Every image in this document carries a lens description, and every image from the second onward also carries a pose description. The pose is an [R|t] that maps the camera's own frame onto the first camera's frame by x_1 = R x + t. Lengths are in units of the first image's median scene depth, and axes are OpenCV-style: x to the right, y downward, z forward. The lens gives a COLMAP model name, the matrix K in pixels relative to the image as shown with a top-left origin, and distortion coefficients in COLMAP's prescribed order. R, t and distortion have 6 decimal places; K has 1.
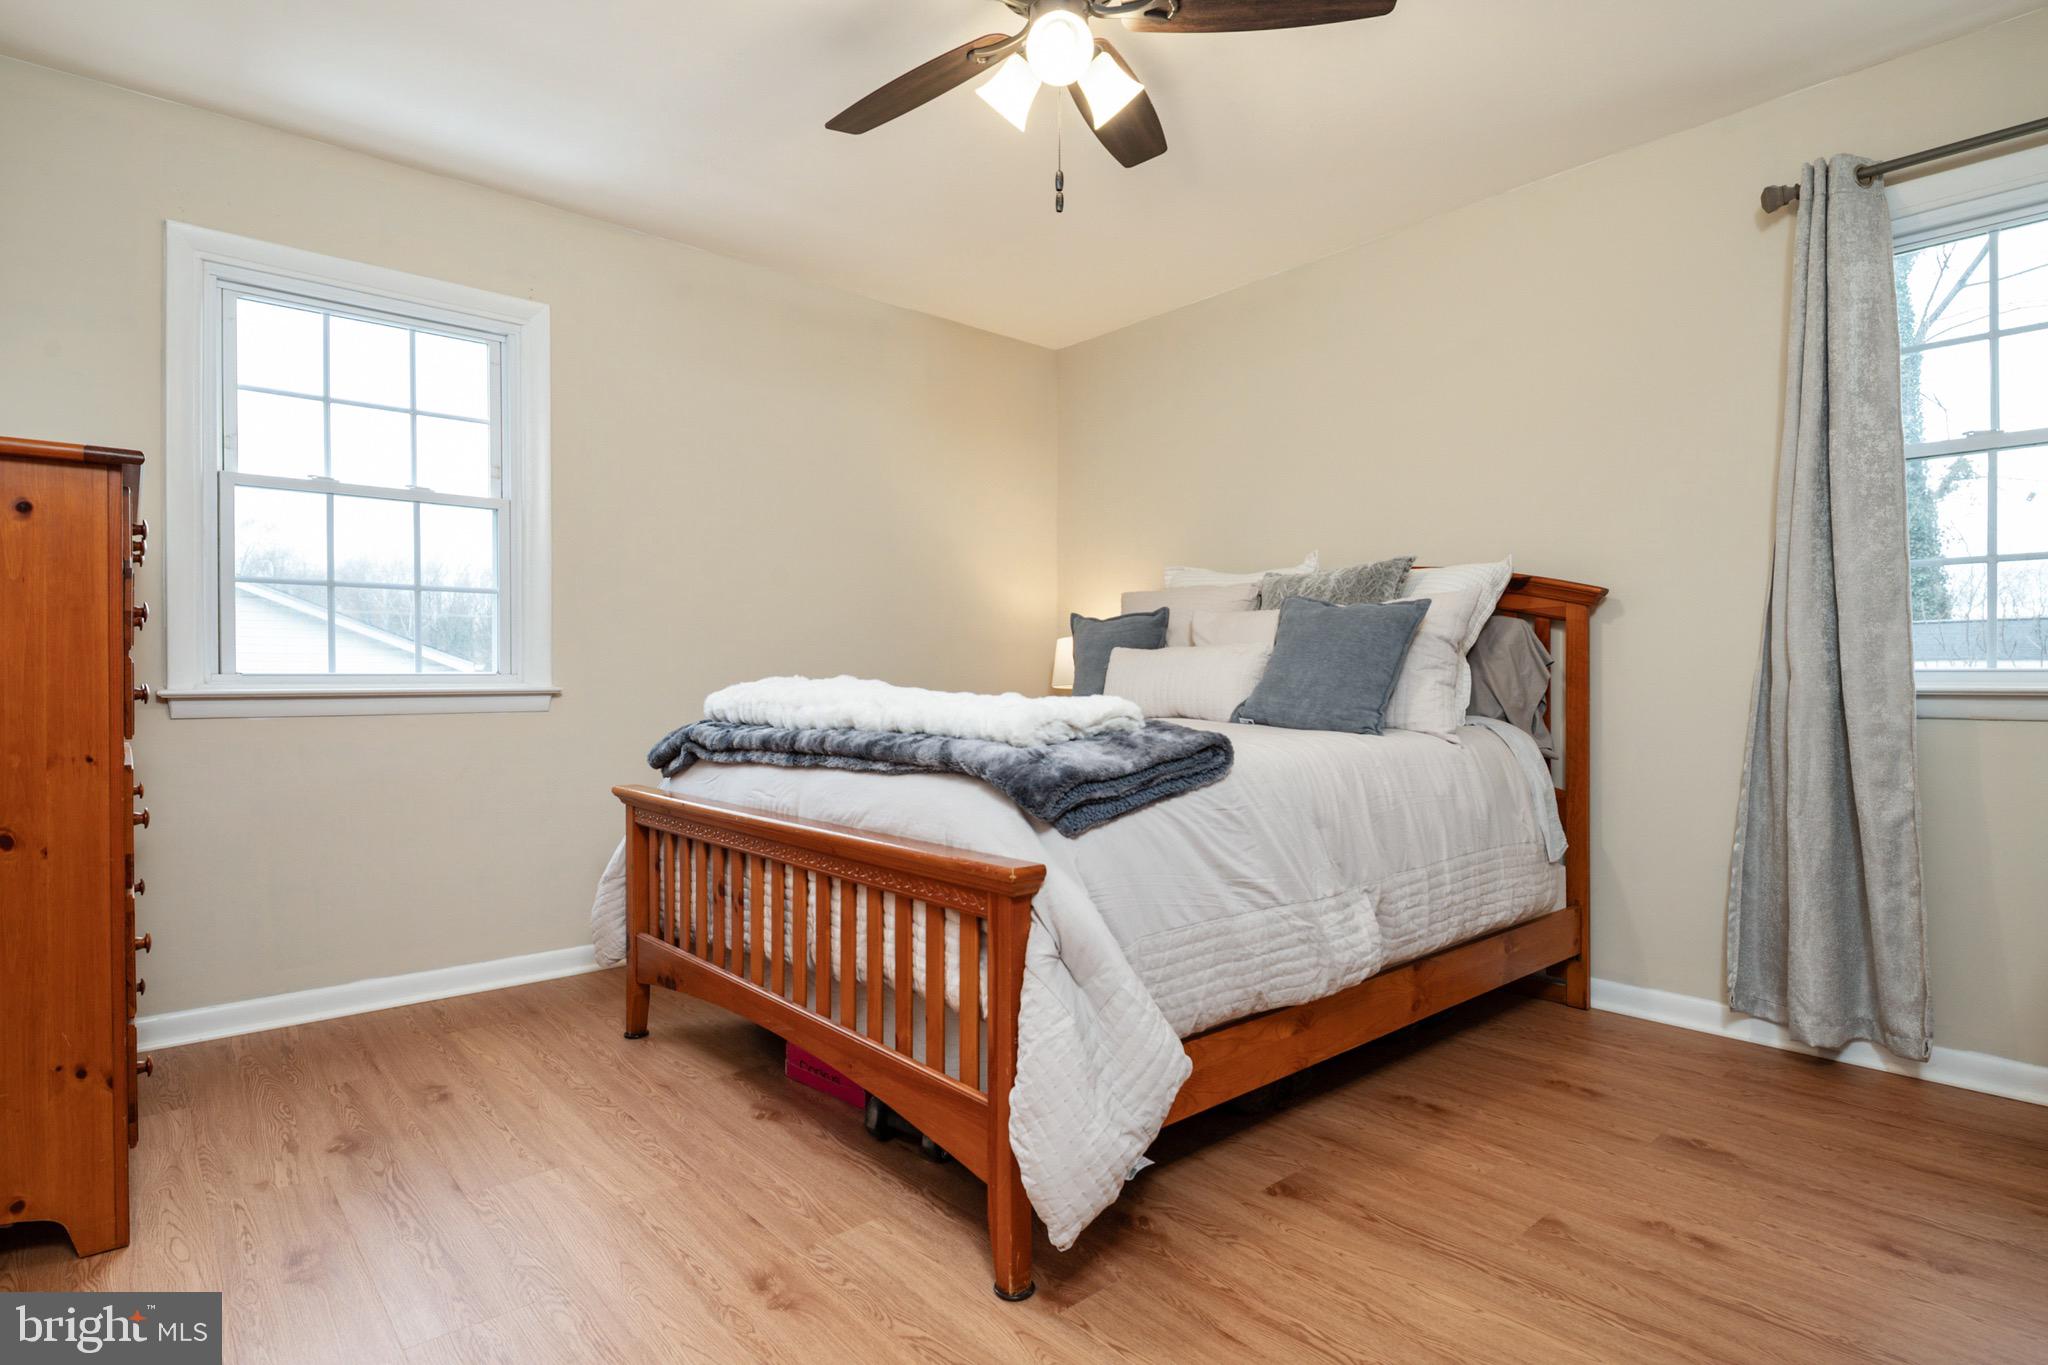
lens RADIAL K [[992.7, 0, 1024.0], [0, 992.7, 682.5], [0, 0, 1]] dist [0.000638, -0.007077]
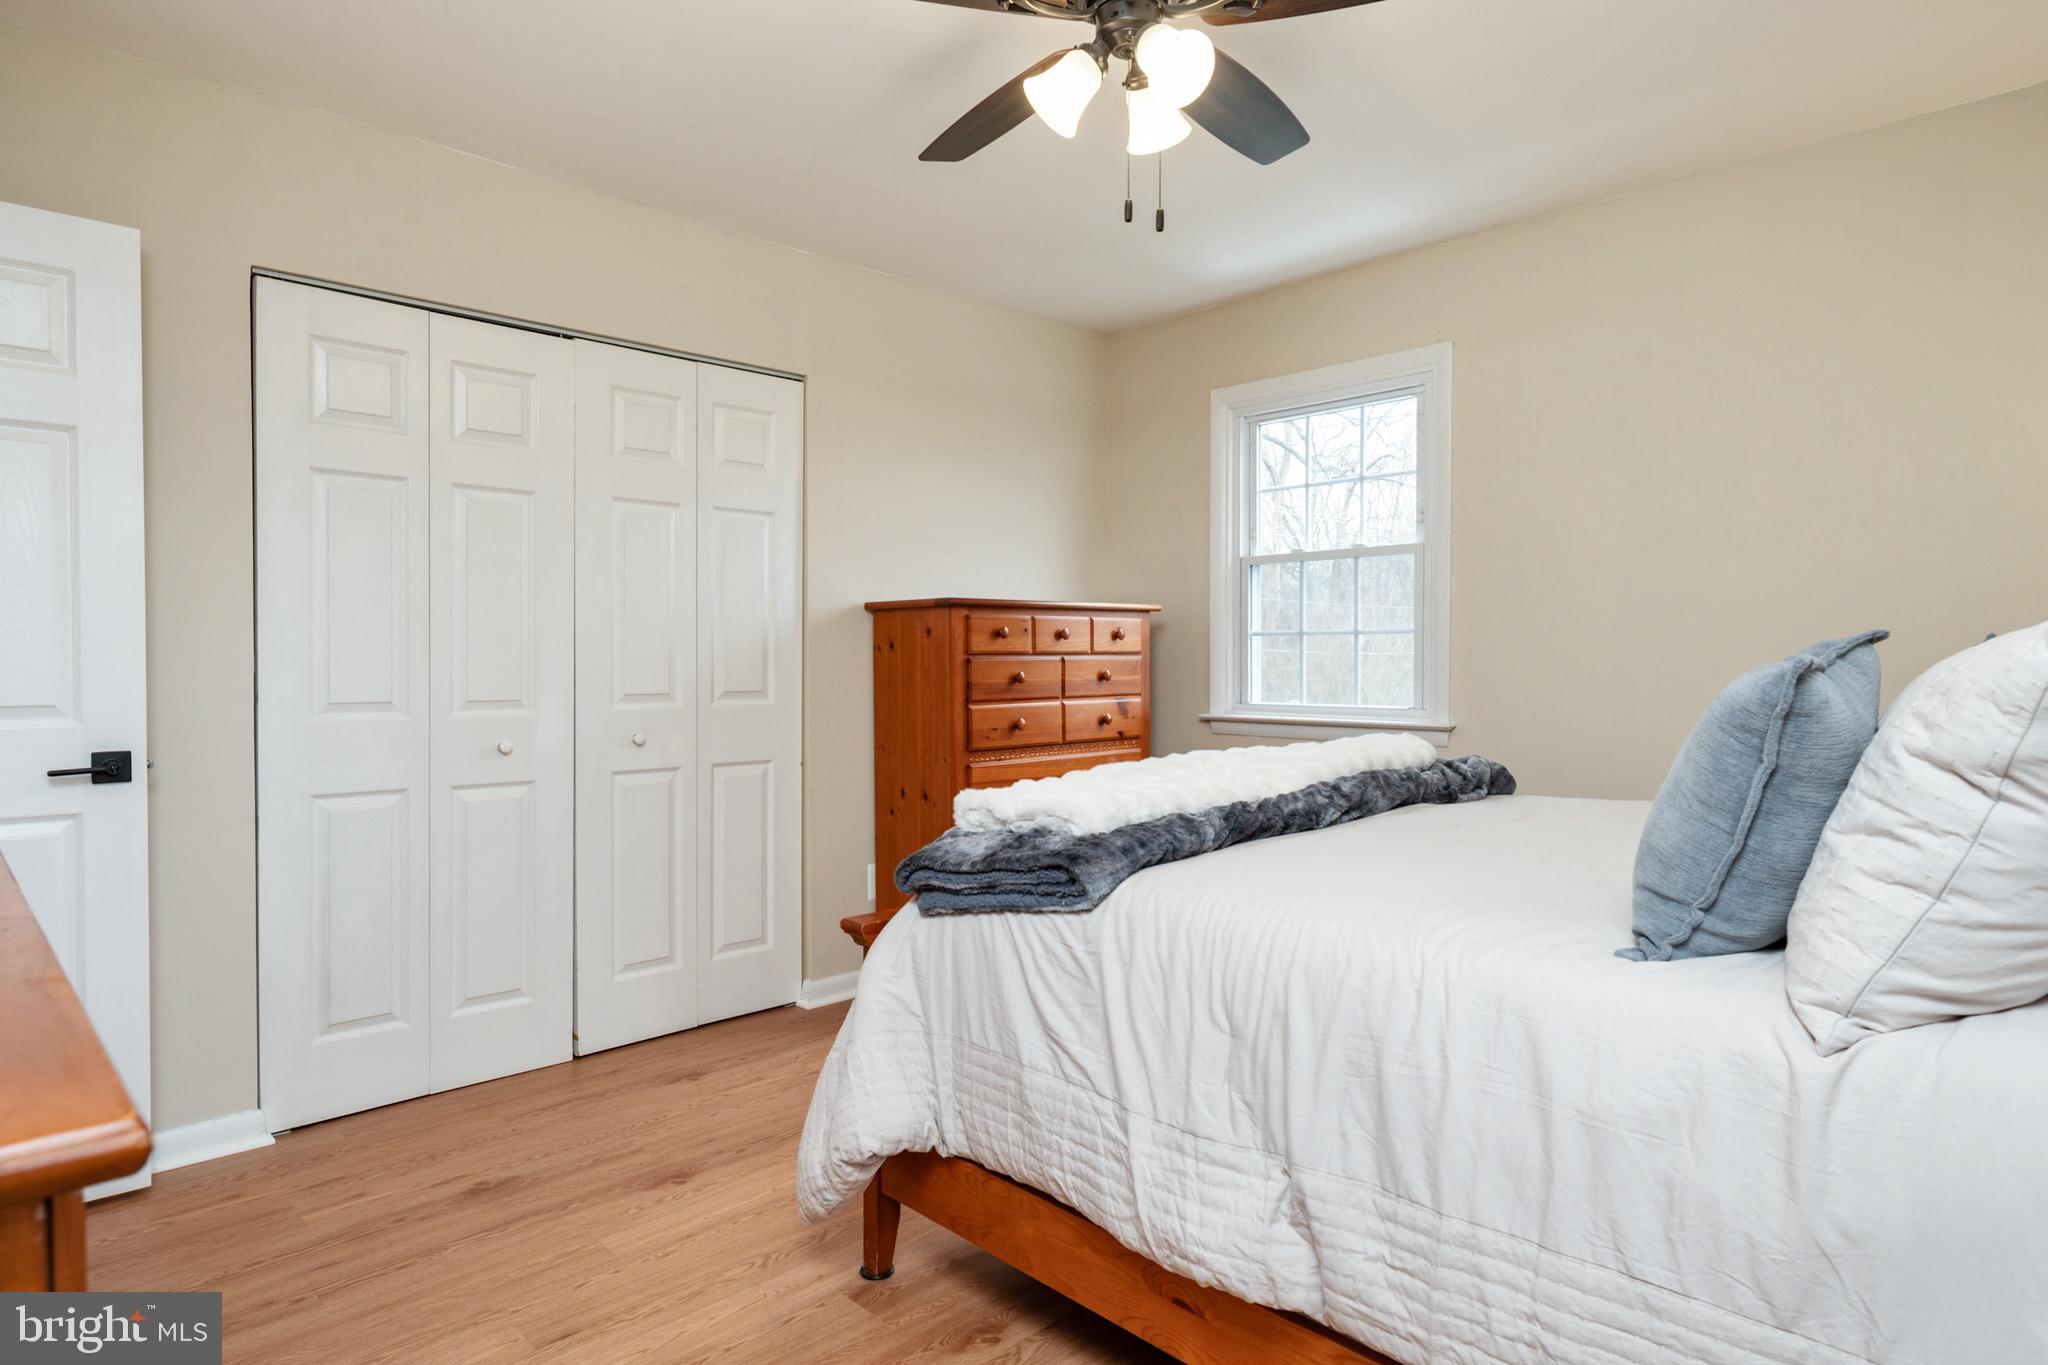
lens RADIAL K [[1137.5, 0, 1024.0], [0, 1137.5, 682.5], [0, 0, 1]] dist [0.002412, 0.000184]
pose [[0.082285, 0.022237, -0.996361, 1.119891], [-0.003258, 0.999752, 0.022043, -0.110342], [0.996603, 0.001433, 0.082337, 0.873993]]
